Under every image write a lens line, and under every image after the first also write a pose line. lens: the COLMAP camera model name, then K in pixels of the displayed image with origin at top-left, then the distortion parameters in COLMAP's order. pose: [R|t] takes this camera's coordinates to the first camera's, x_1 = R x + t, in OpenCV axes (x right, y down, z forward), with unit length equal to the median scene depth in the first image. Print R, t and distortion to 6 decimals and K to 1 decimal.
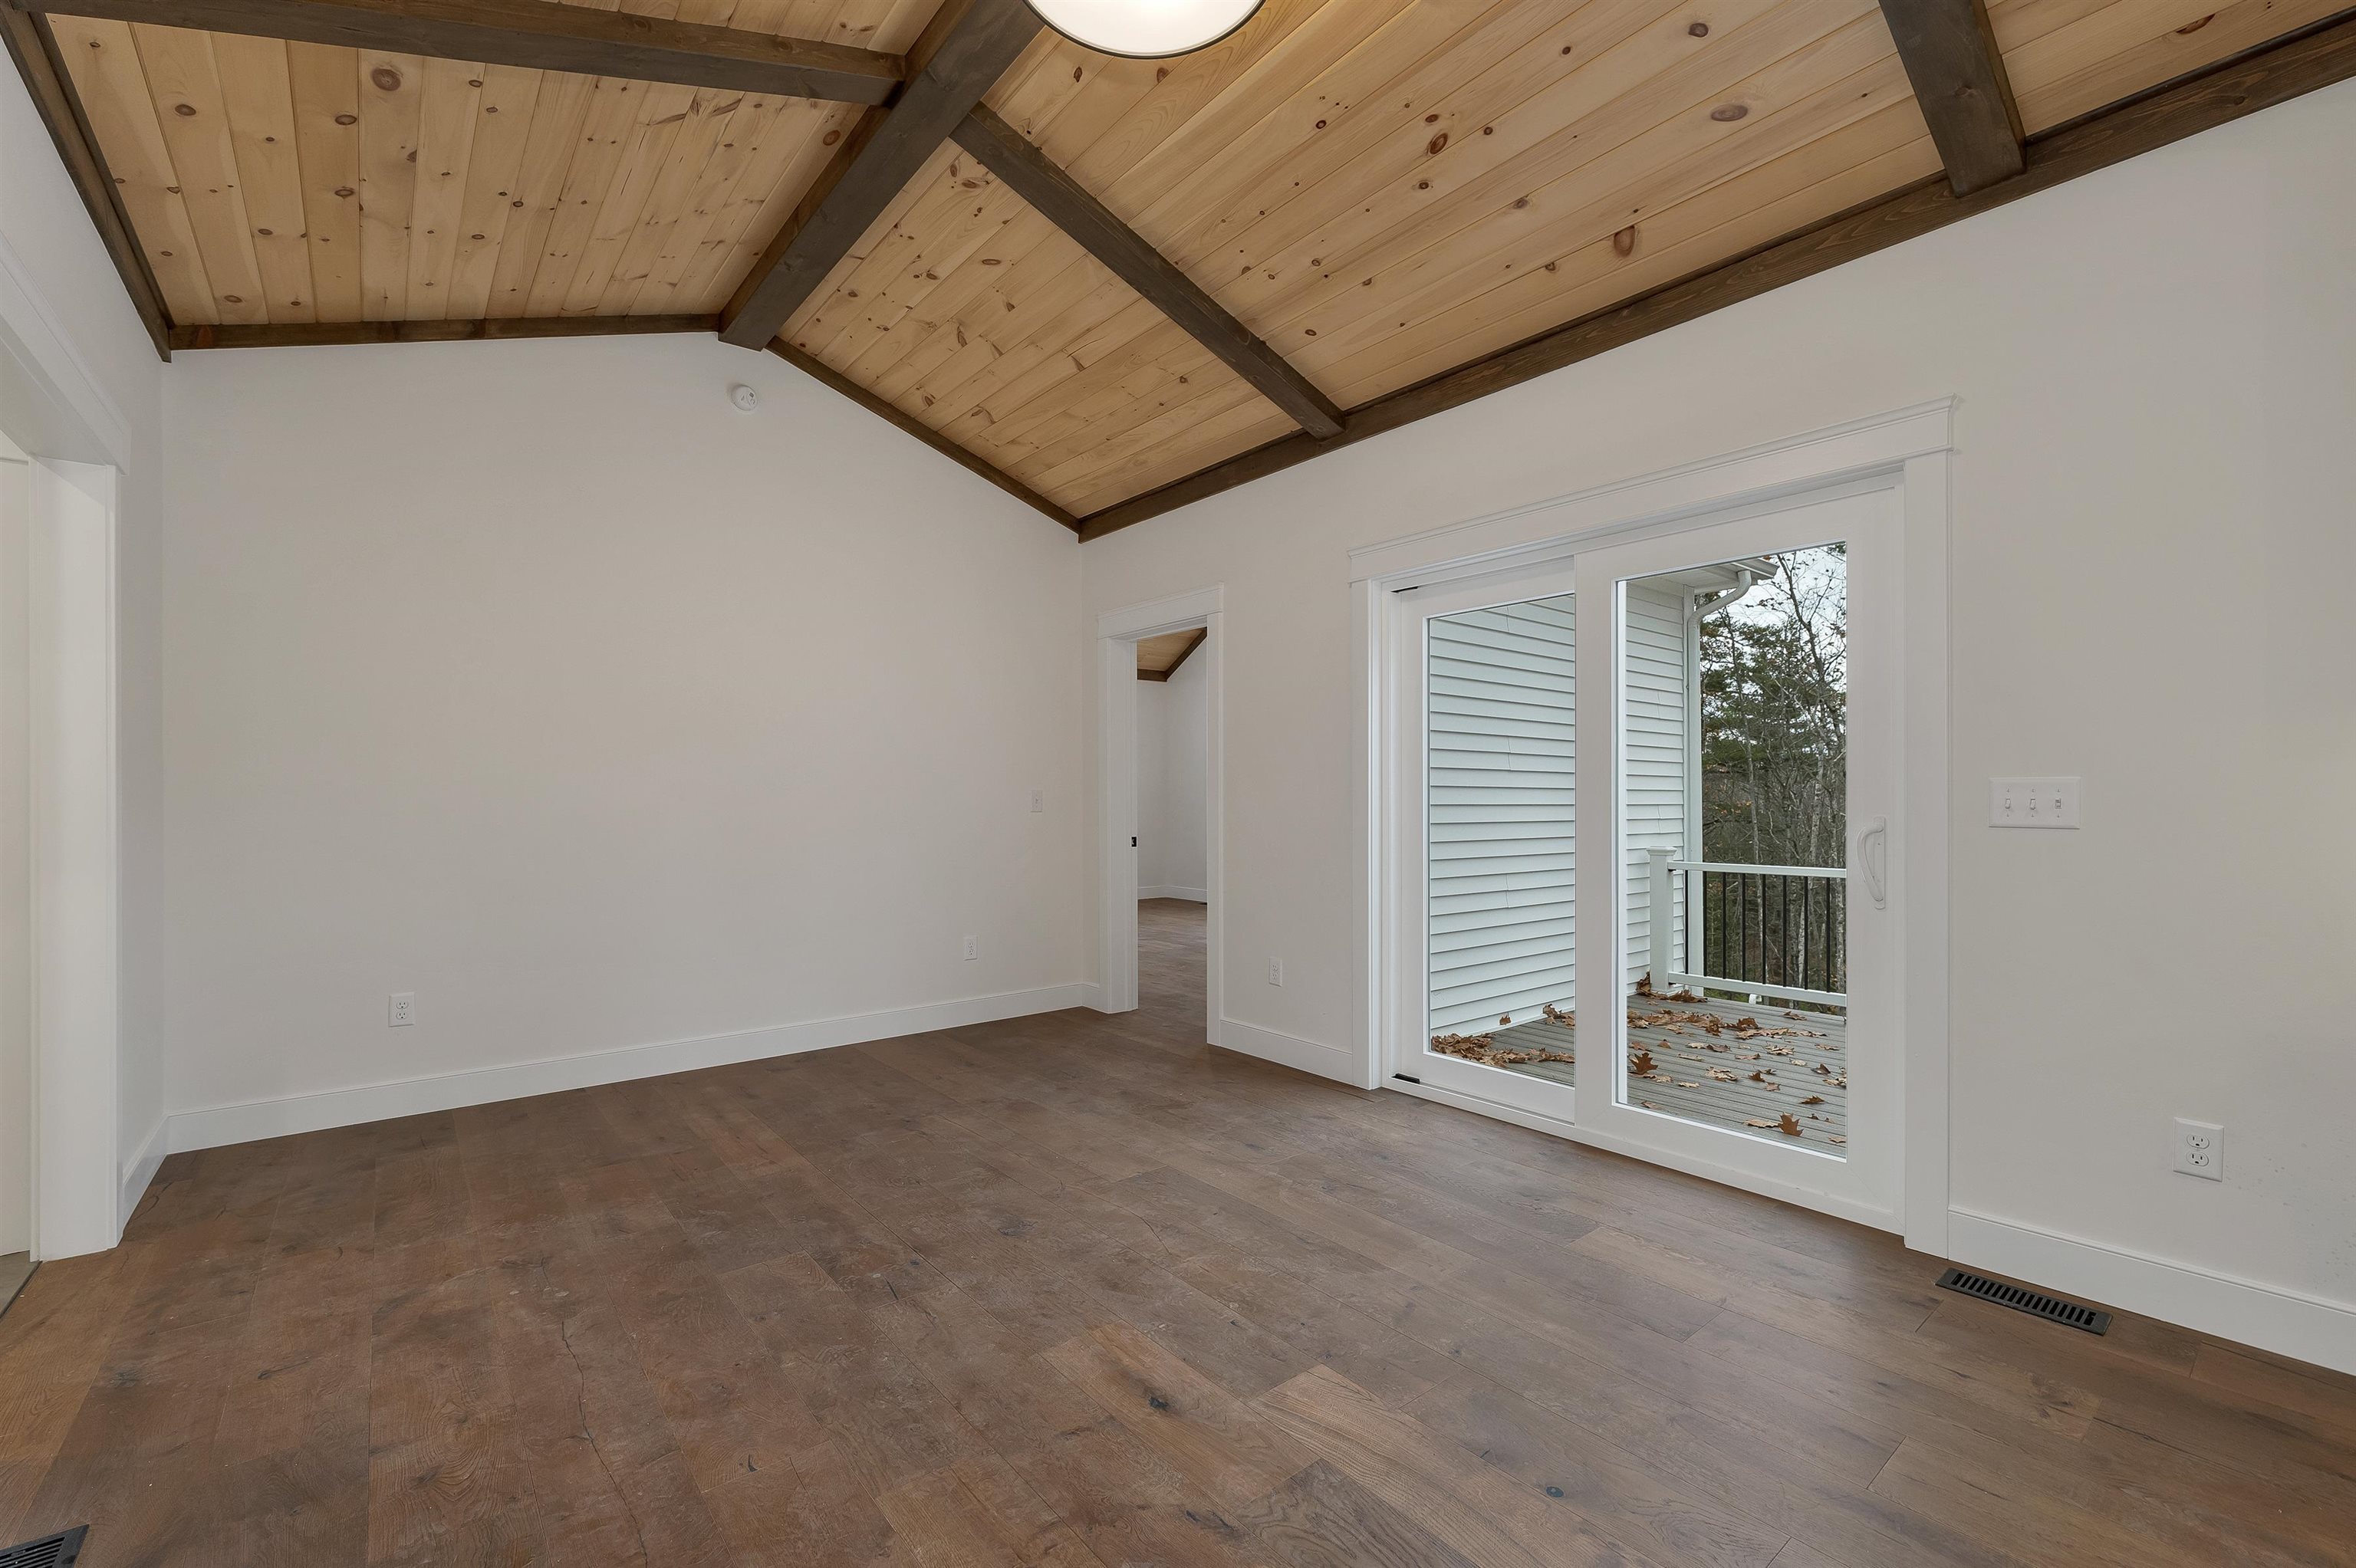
lens RADIAL K [[987.6, 0, 1161.9], [0, 987.6, 794.0], [0, 0, 1]] dist [0.002790, 0.000010]
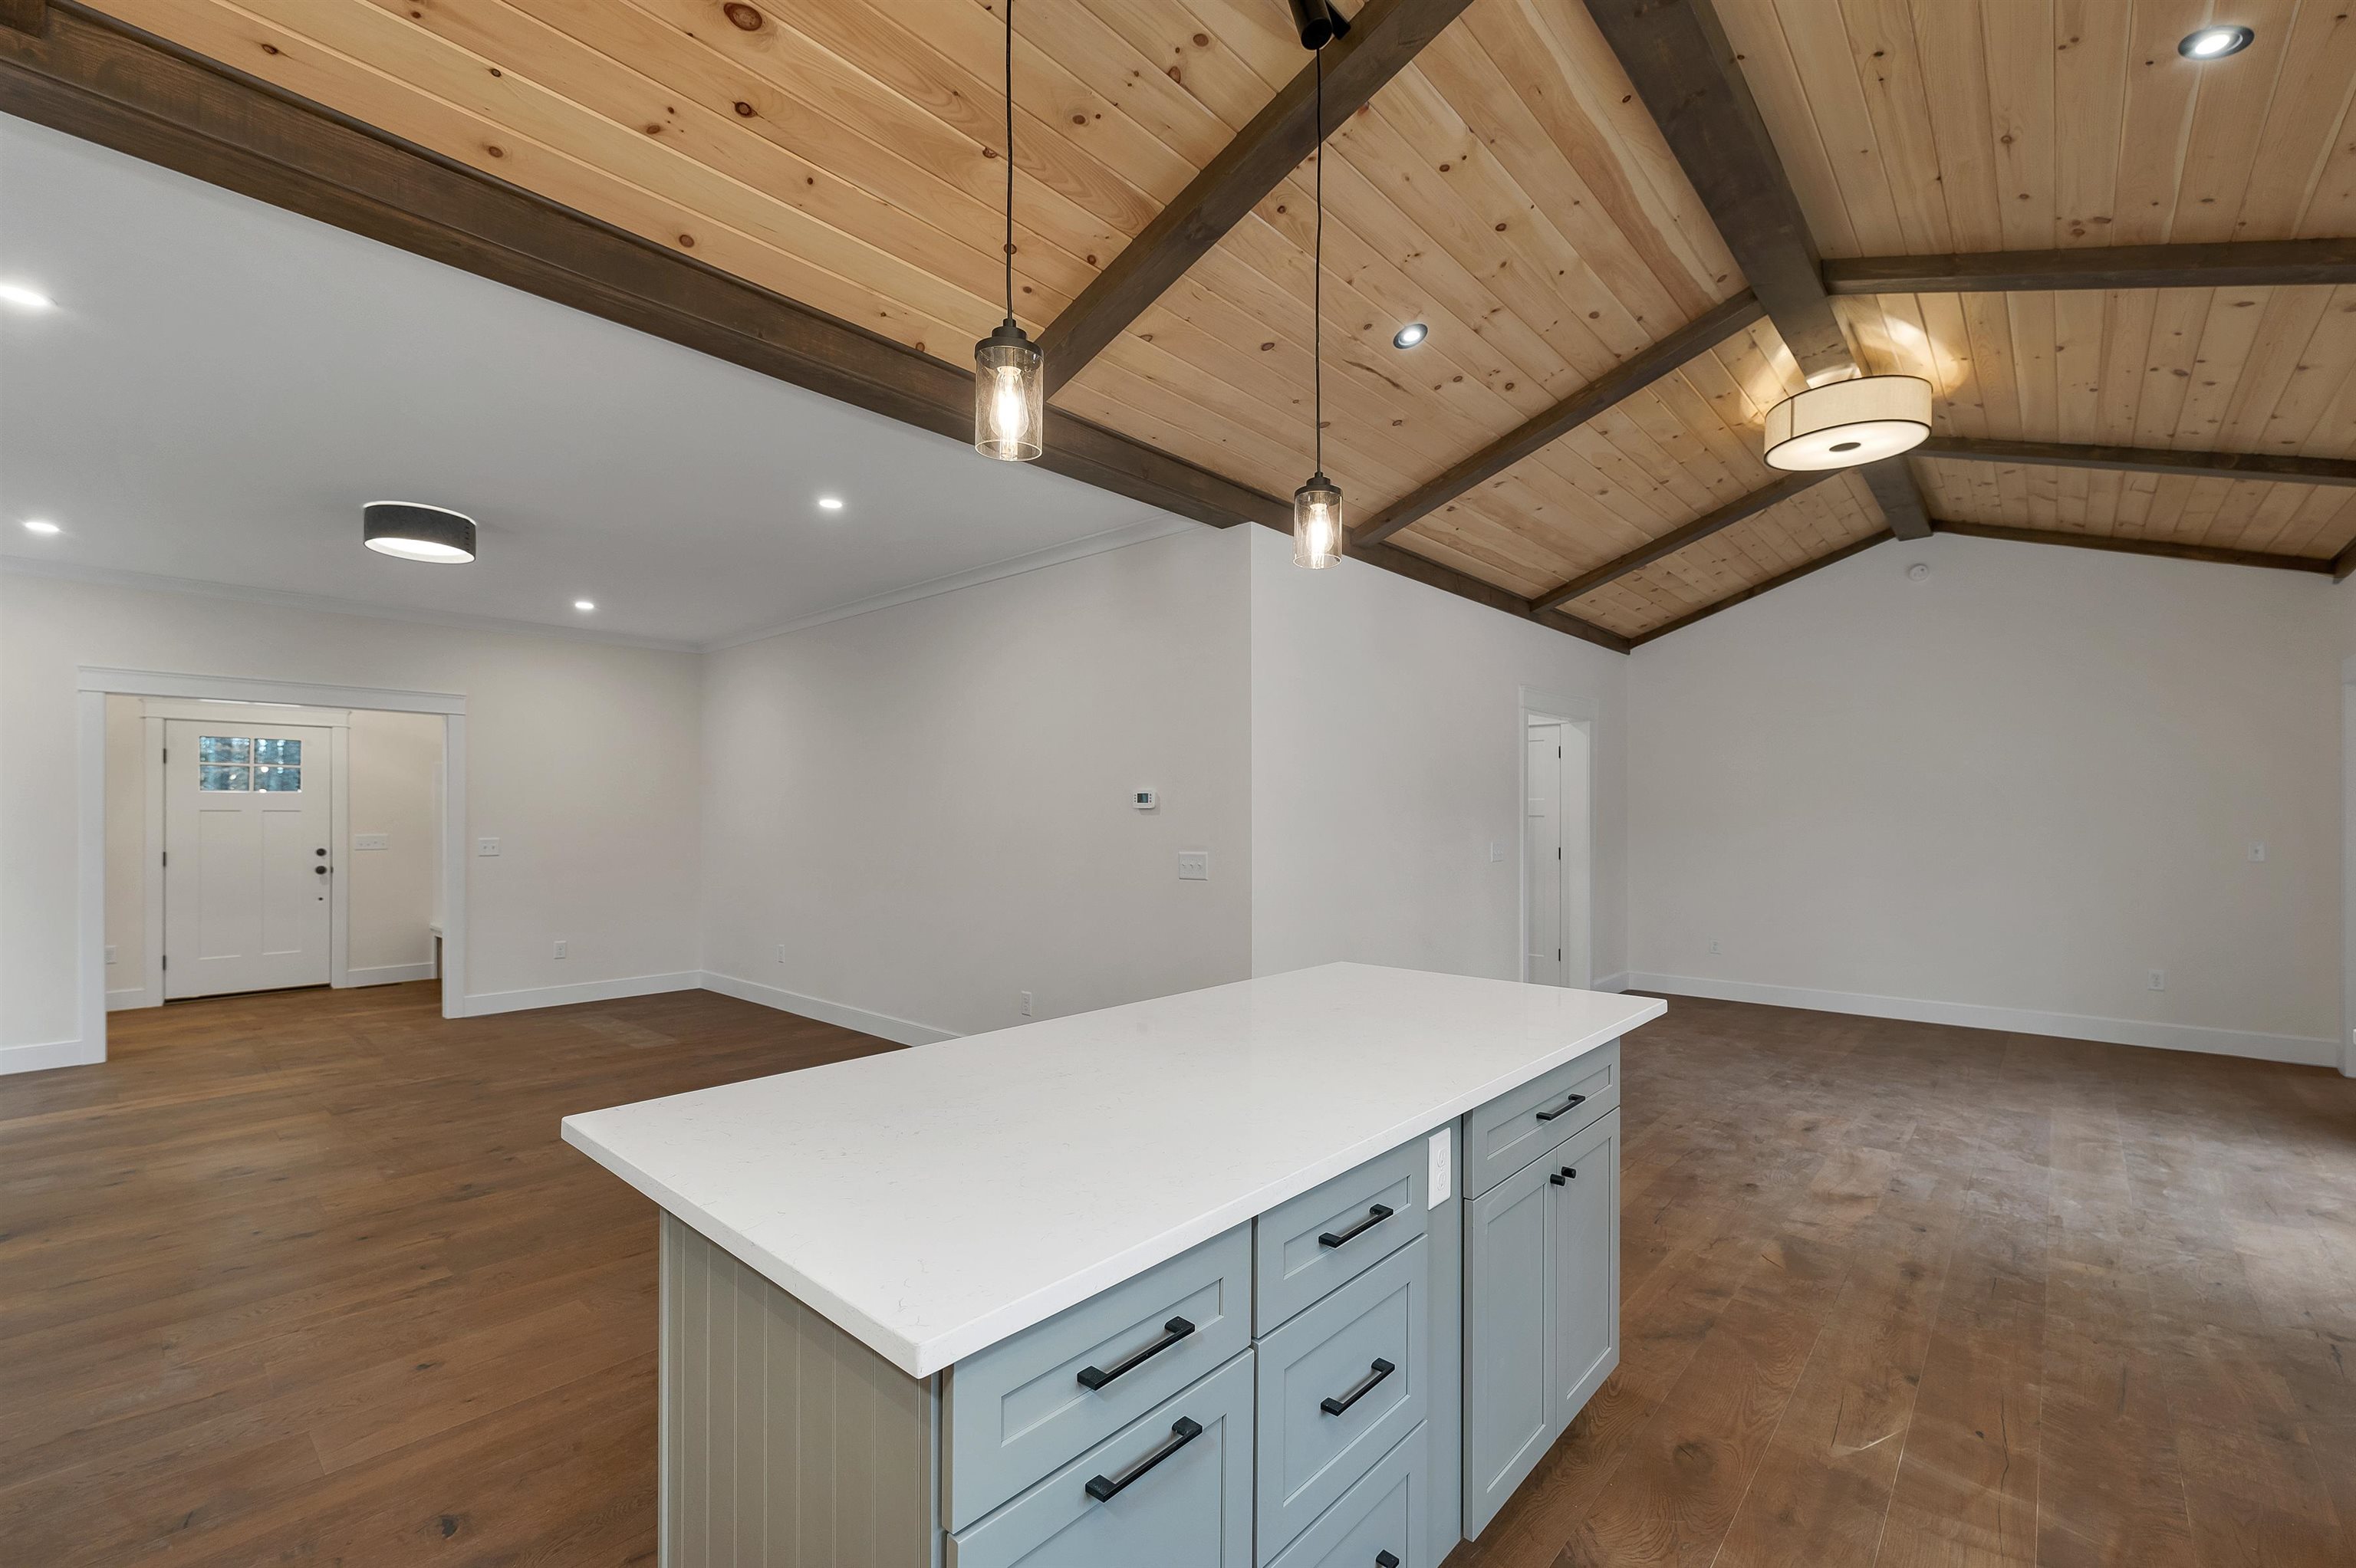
lens RADIAL K [[992.1, 0, 1178.7], [0, 992.1, 808.1], [0, 0, 1]] dist [0.000292, -0.000287]
pose [[0.164838, -0.003549, -0.986314, 1.407879], [0.003766, 0.999989, -0.002969, -0.079454], [0.986314, -0.003225, 0.164849, -0.551163]]
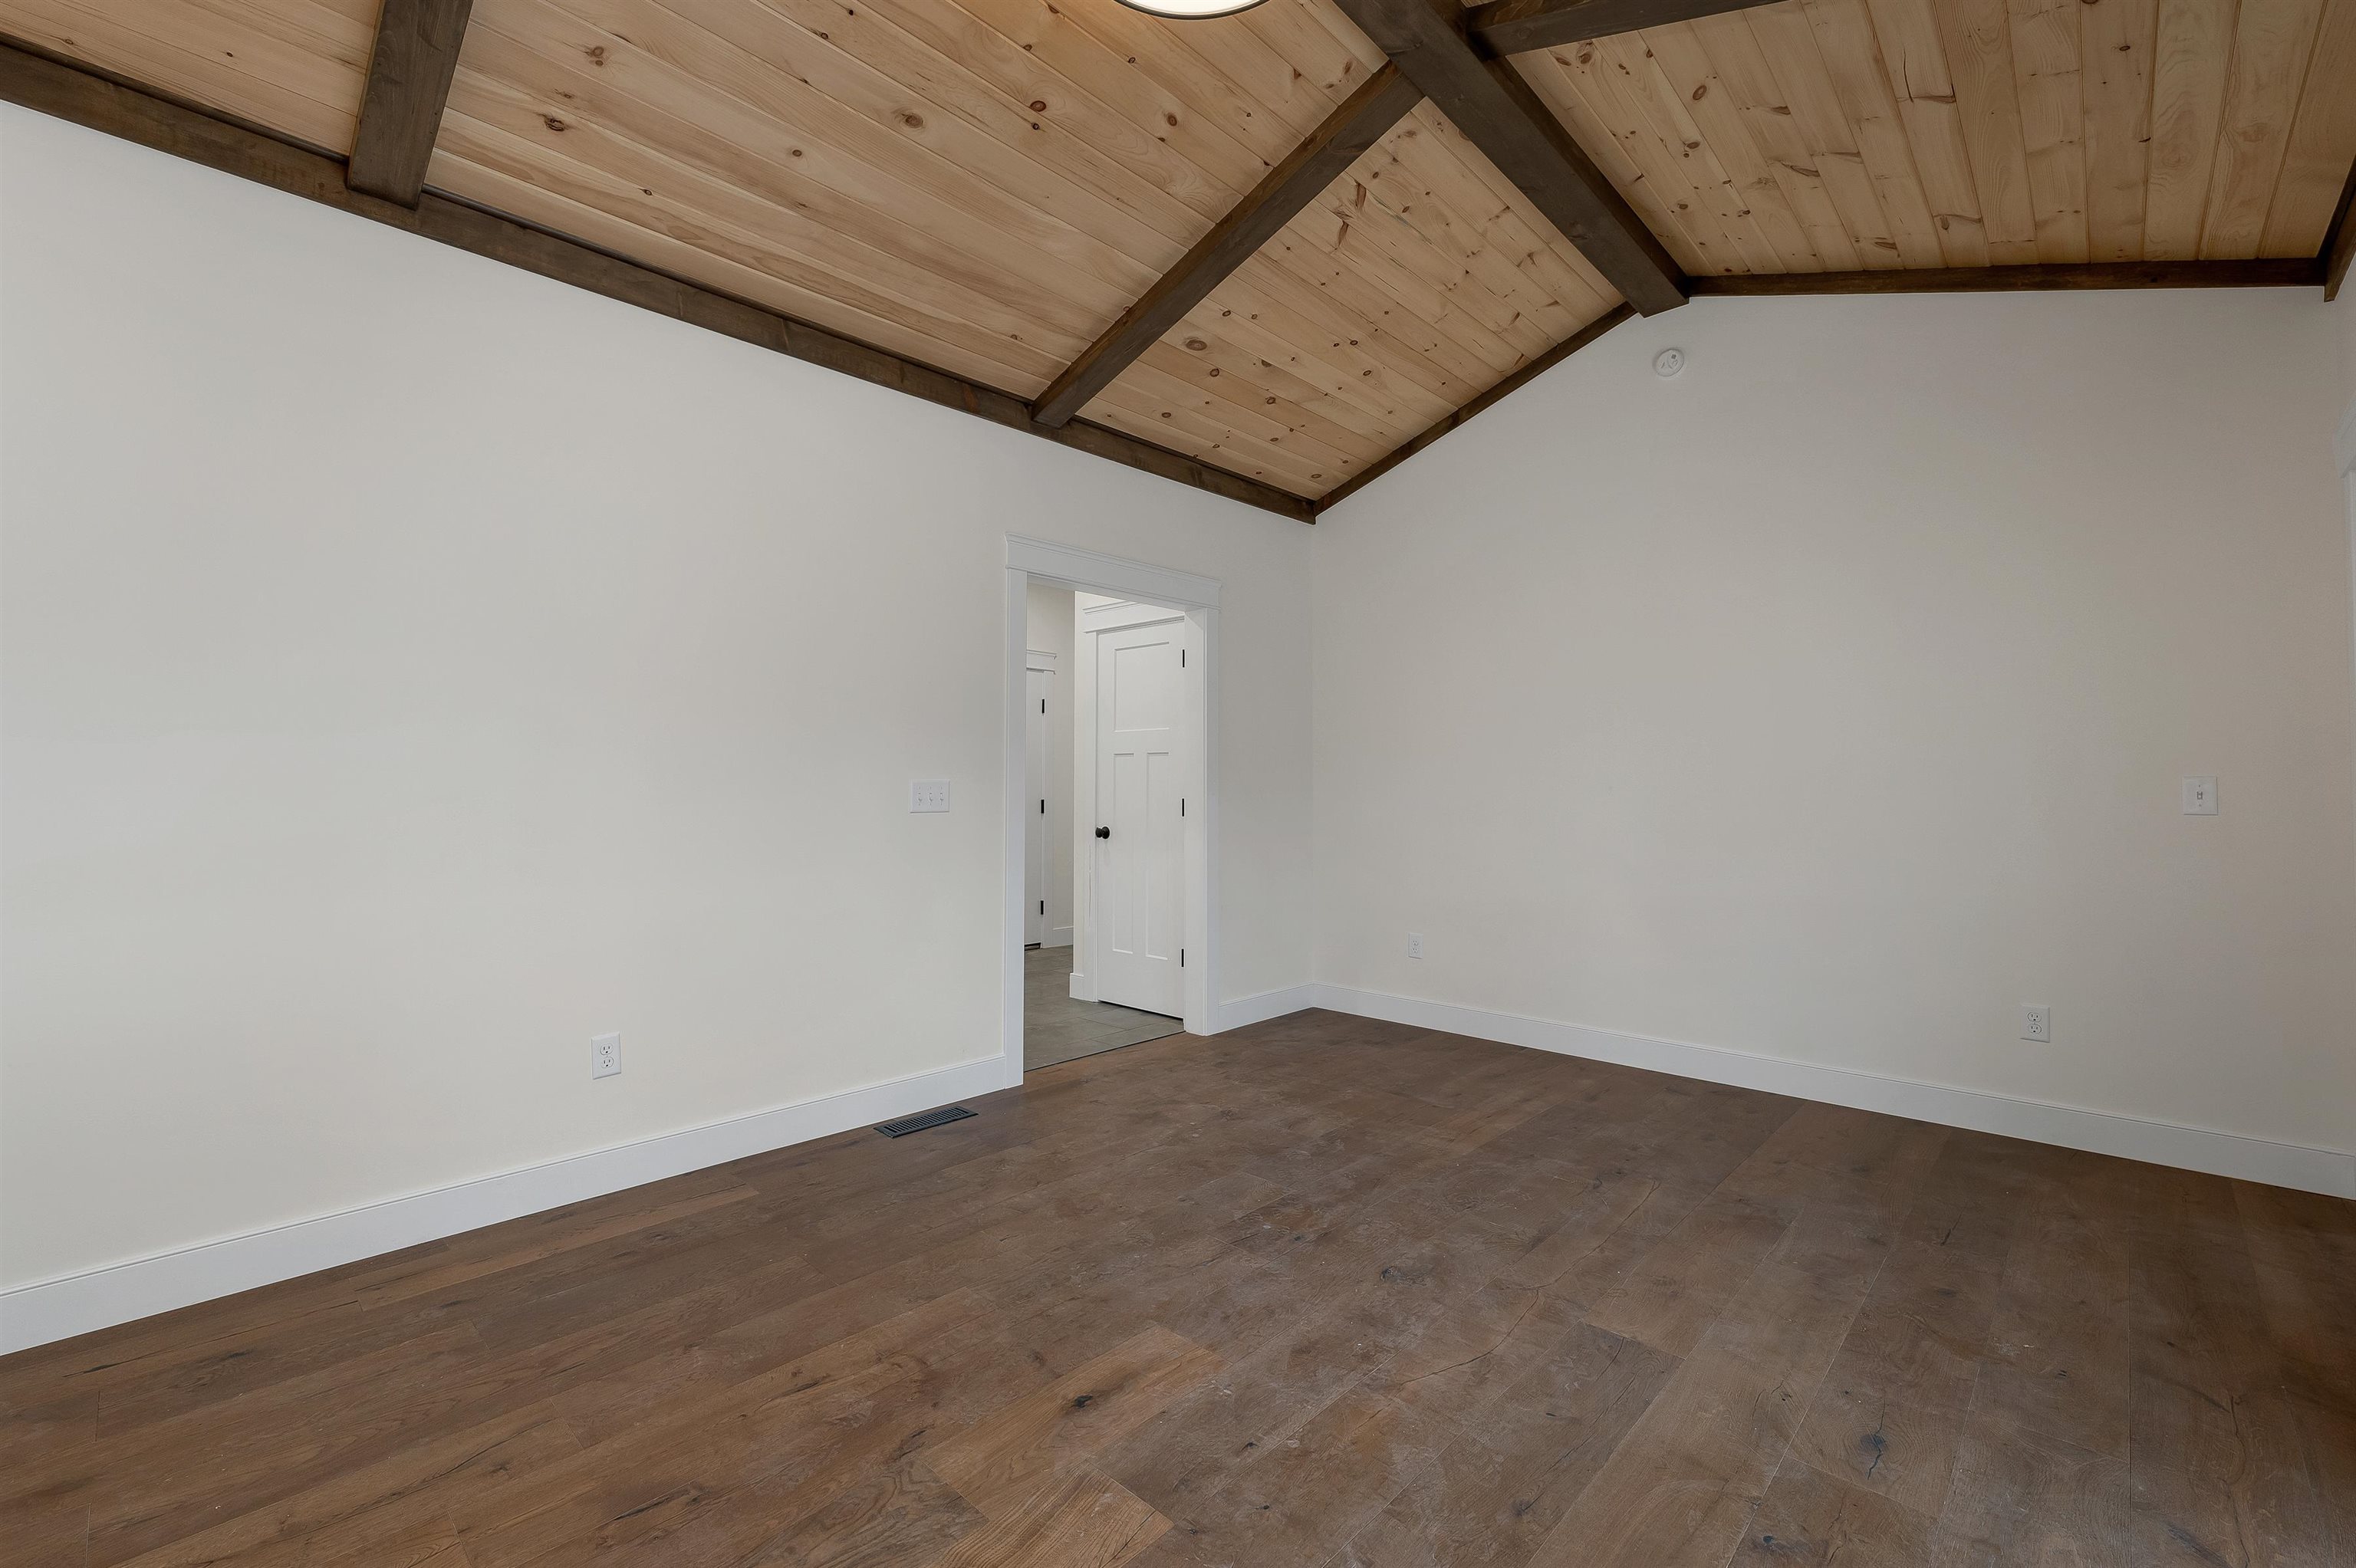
lens RADIAL K [[988.4, 0, 1180.1], [0, 988.4, 757.4], [0, 0, 1]] dist [-0.001003, -0.000171]
pose [[0.133349, -0.030264, -0.990607, 0.712947], [0.001826, 0.999539, -0.030291, 0.002487], [0.991067, 0.002231, 0.133343, 0.682146]]
